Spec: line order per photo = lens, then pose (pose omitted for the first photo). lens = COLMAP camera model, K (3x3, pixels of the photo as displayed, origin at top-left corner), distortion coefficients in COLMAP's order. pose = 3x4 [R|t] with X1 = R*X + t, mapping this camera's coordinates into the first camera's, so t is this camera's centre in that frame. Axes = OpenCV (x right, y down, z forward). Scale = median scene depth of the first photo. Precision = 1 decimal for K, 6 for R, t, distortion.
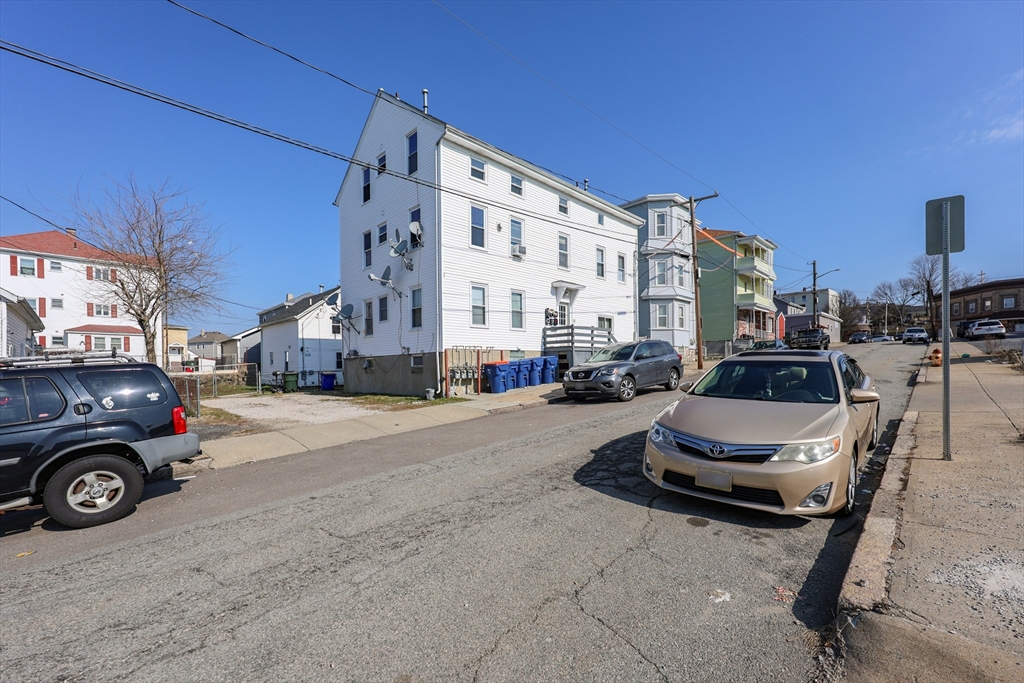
lens RADIAL K [[417.0, 0, 514.7], [0, 417.0, 366.5], [0, 0, 1]] dist [-0.000188, -0.000020]
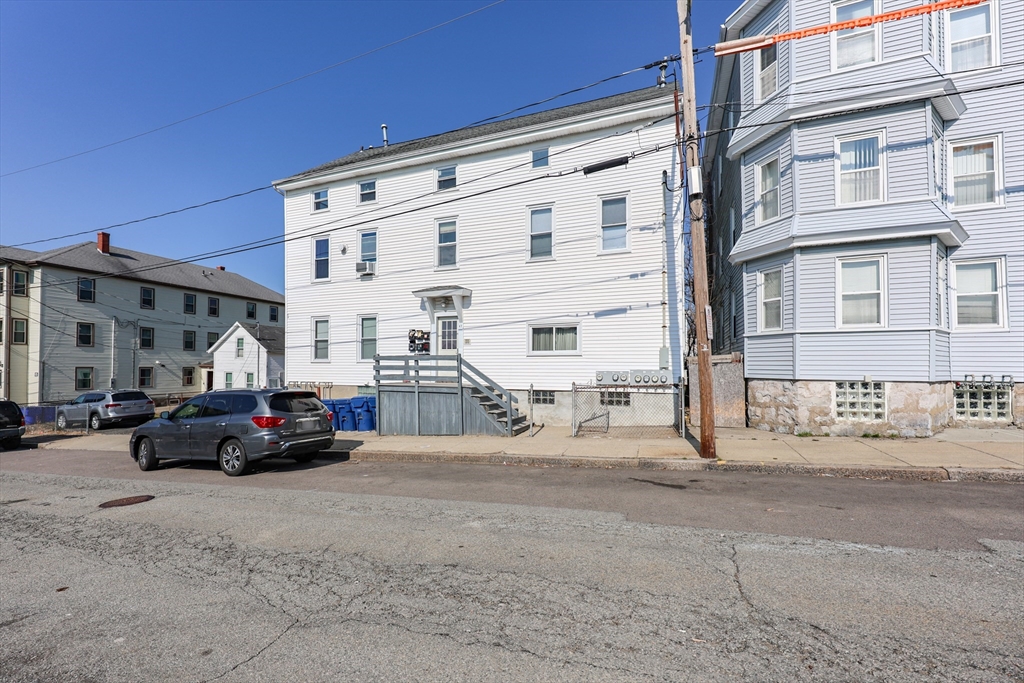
lens RADIAL K [[425.4, 0, 509.2], [0, 425.4, 355.8], [0, 0, 1]] dist [0.002252, 0.000113]
pose [[0.403532, -0.001604, -0.914964, 0.969452], [-0.005564, 0.999976, -0.004206, -0.102856], [0.914949, 0.006788, 0.403513, 0.970576]]
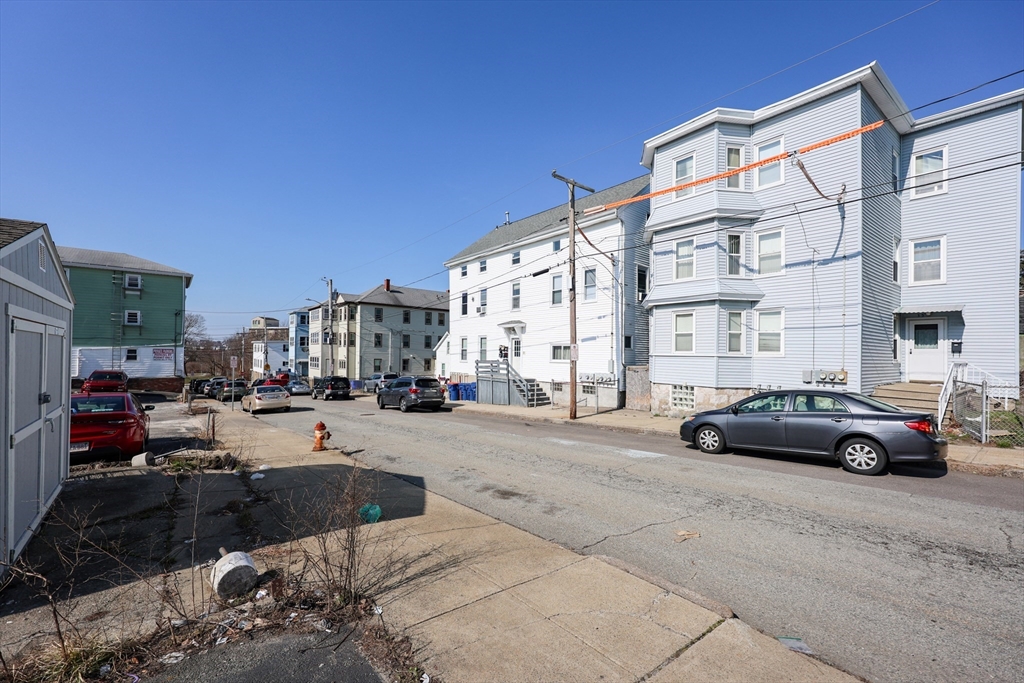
lens RADIAL K [[426.5, 0, 512.0], [0, 426.5, 341.5], [0, 0, 1]] dist [0.000353, -0.000007]
pose [[-0.095967, -0.005979, -0.995367, 1.614024], [-0.004087, 0.999976, -0.005613, -0.164062], [0.995376, 0.003530, -0.095990, 1.327699]]
